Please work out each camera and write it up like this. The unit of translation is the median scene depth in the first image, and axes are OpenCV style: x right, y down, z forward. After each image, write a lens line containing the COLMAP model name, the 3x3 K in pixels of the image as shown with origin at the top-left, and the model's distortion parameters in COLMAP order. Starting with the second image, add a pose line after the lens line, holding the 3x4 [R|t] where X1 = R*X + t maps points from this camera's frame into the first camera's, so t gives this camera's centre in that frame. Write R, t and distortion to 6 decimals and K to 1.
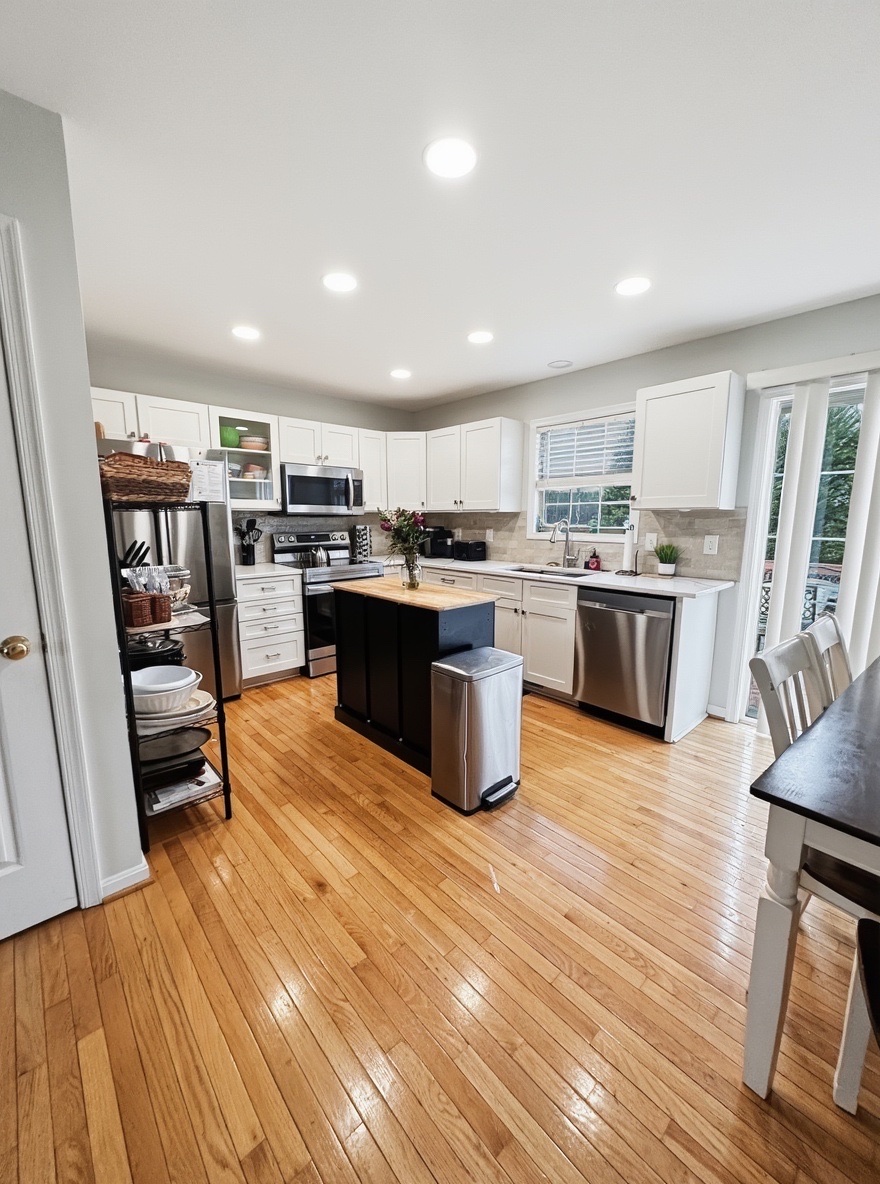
lens RADIAL K [[467.0, 0, 440.3], [0, 467.0, 589.5], [0, 0, 1]] dist [0.000382, -0.000007]
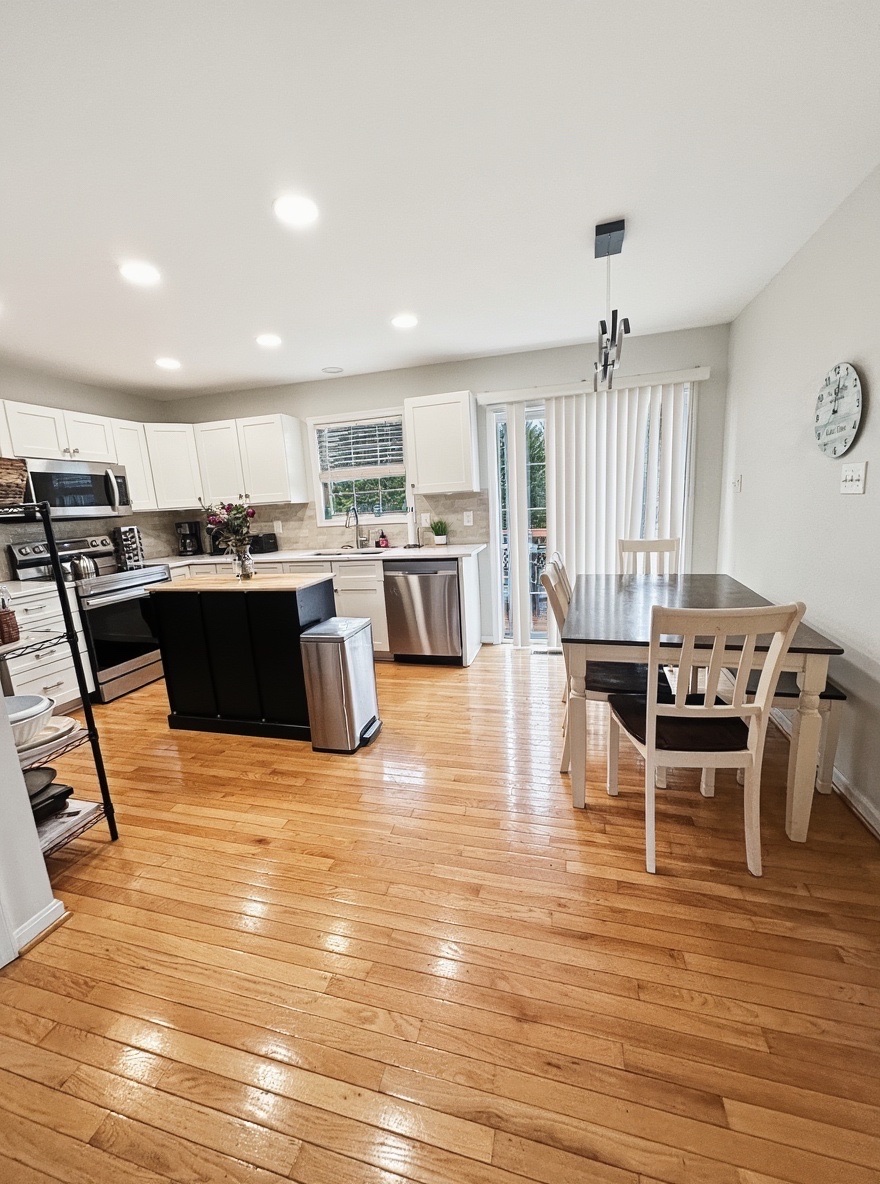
lens RADIAL K [[467.0, 0, 440.3], [0, 467.0, 589.5], [0, 0, 1]] dist [0.000382, -0.000007]
pose [[0.843548, -0.147294, 0.516460, -0.176847], [0.138991, 0.988766, 0.054978, 0.018068], [-0.518756, 0.025407, 0.854545, -0.087689]]
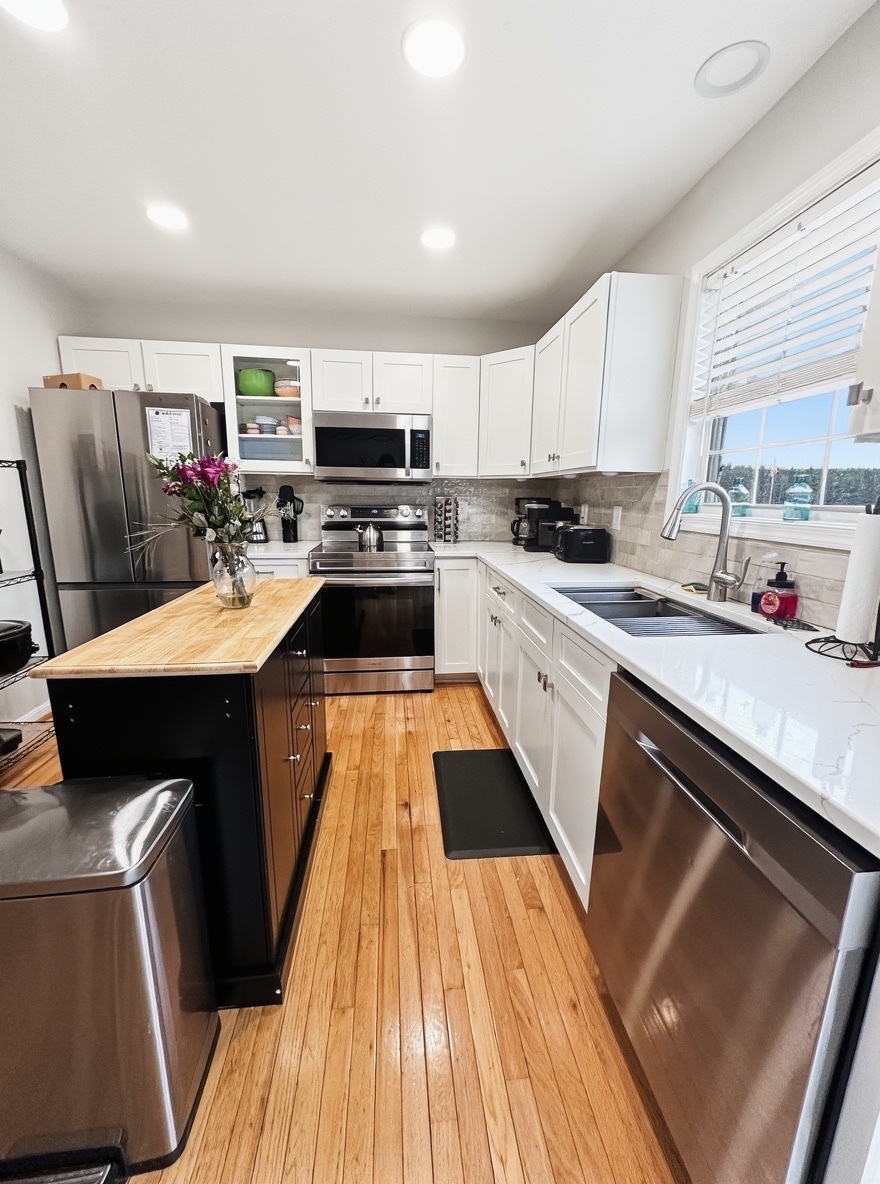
lens RADIAL K [[467.0, 0, 440.3], [0, 467.0, 589.5], [0, 0, 1]] dist [0.000382, -0.000007]
pose [[0.801979, 0.128472, -0.583374, 0.323640], [-0.104169, 0.991713, 0.075193, -0.063613], [0.588200, 0.000466, 0.808715, 0.524068]]
